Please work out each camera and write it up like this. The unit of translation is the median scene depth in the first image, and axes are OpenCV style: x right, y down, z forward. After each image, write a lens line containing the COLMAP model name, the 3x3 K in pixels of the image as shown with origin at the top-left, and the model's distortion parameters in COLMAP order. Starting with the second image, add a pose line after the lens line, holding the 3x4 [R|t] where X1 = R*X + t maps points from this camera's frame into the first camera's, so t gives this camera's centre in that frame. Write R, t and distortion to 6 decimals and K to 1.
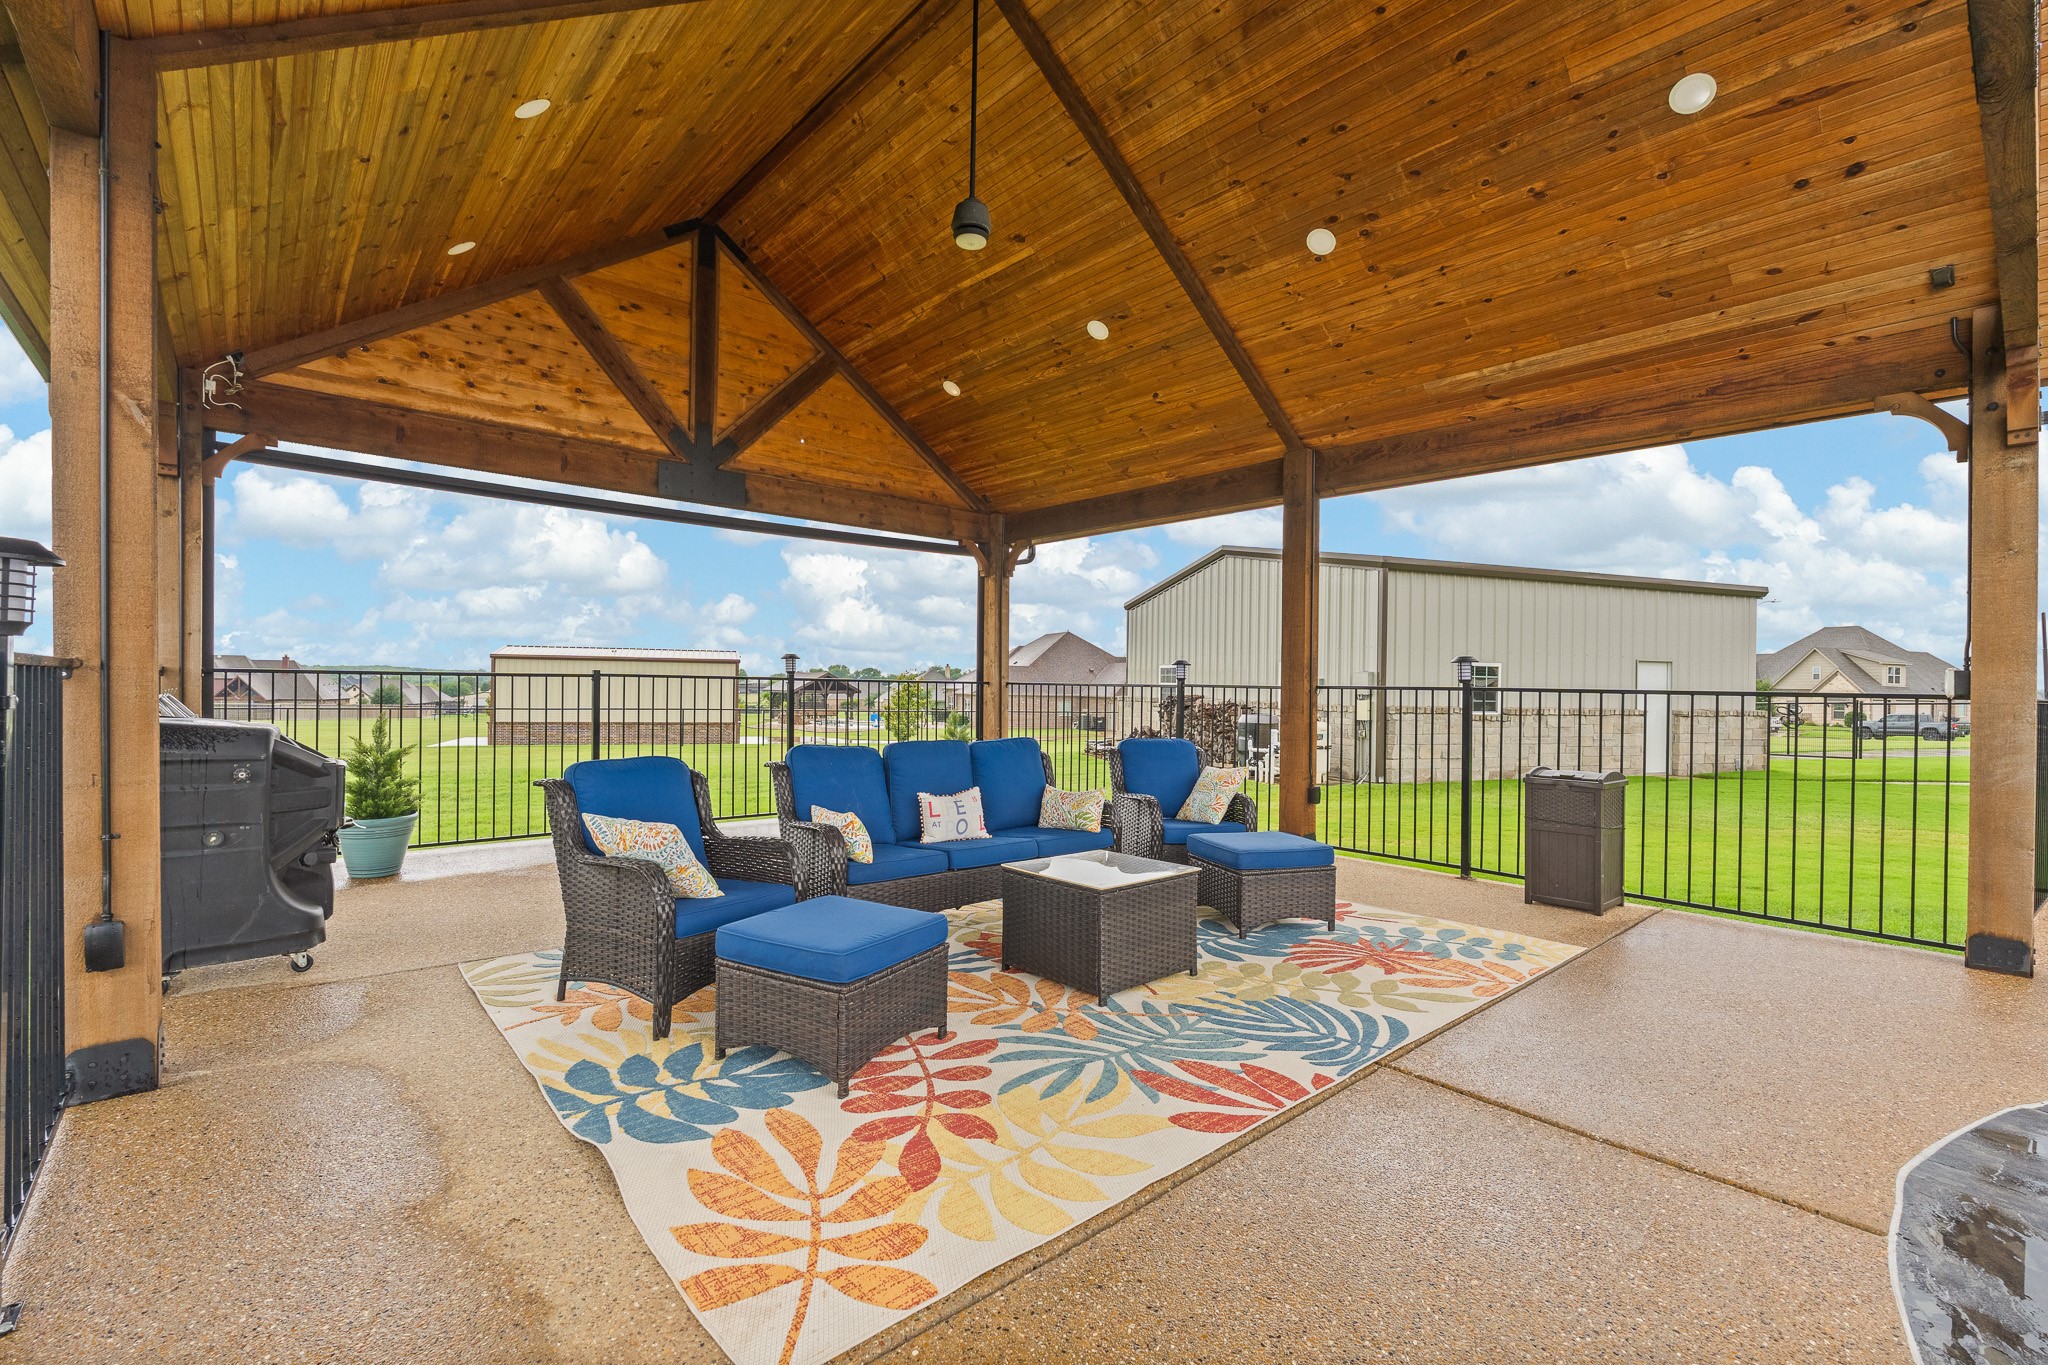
lens RADIAL K [[914.5, 0, 1023.2], [0, 914.5, 725.4], [0, 0, 1]] dist [-0.002005, 0.000187]
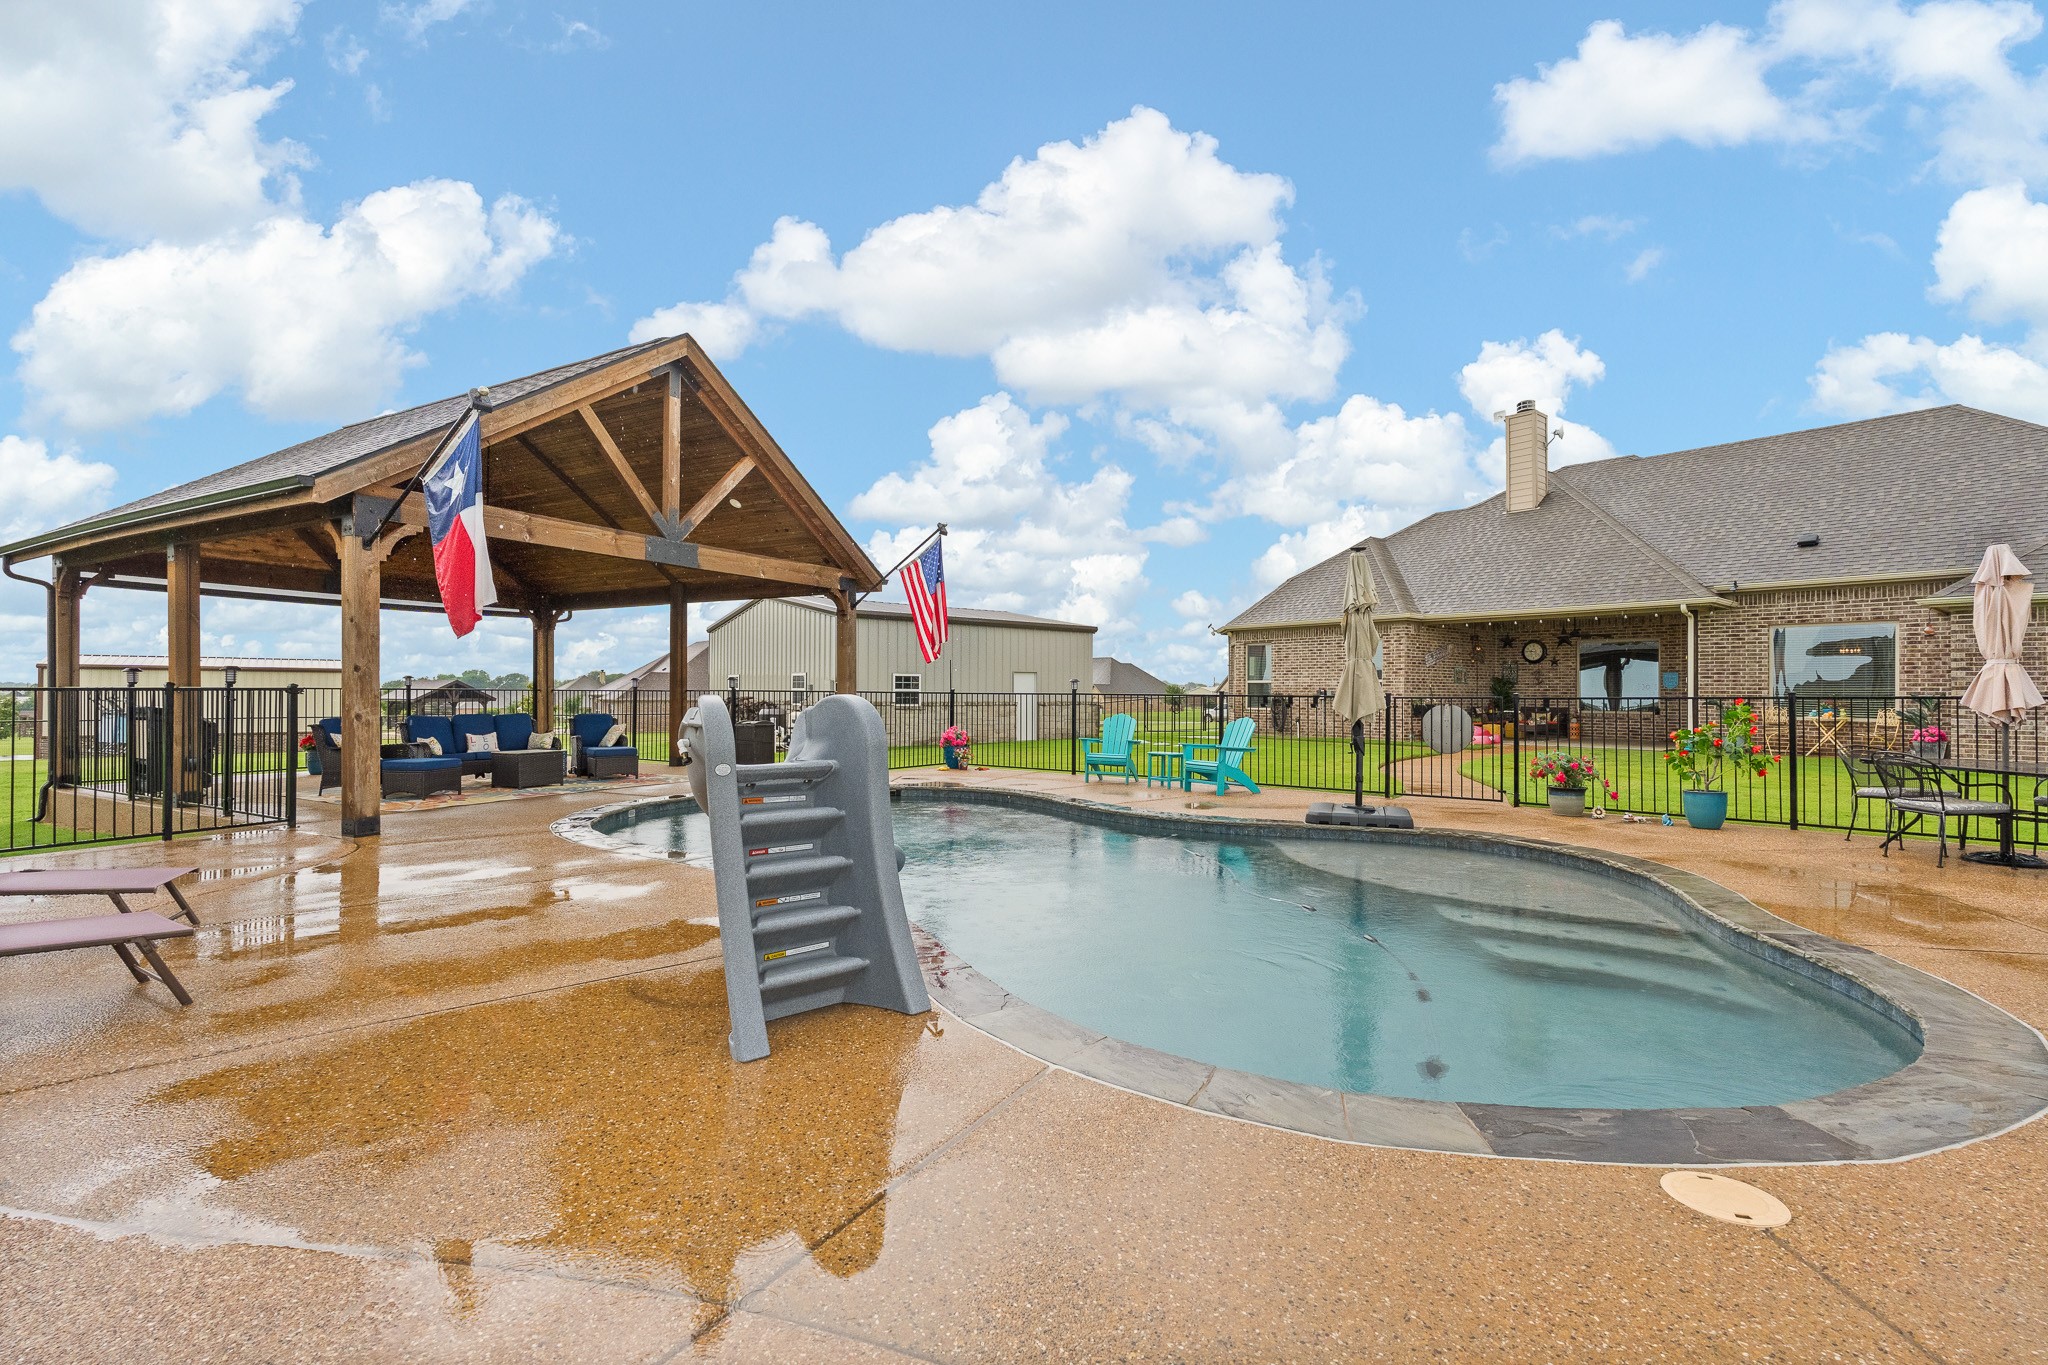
lens RADIAL K [[914.5, 0, 1023.2], [0, 914.5, 725.4], [0, 0, 1]] dist [-0.002005, 0.000187]
pose [[0.944933, -0.020847, 0.326600, 0.364767], [0.022534, 0.999745, -0.001382, 0.062167], [-0.326487, 0.008665, 0.945162, -1.342245]]
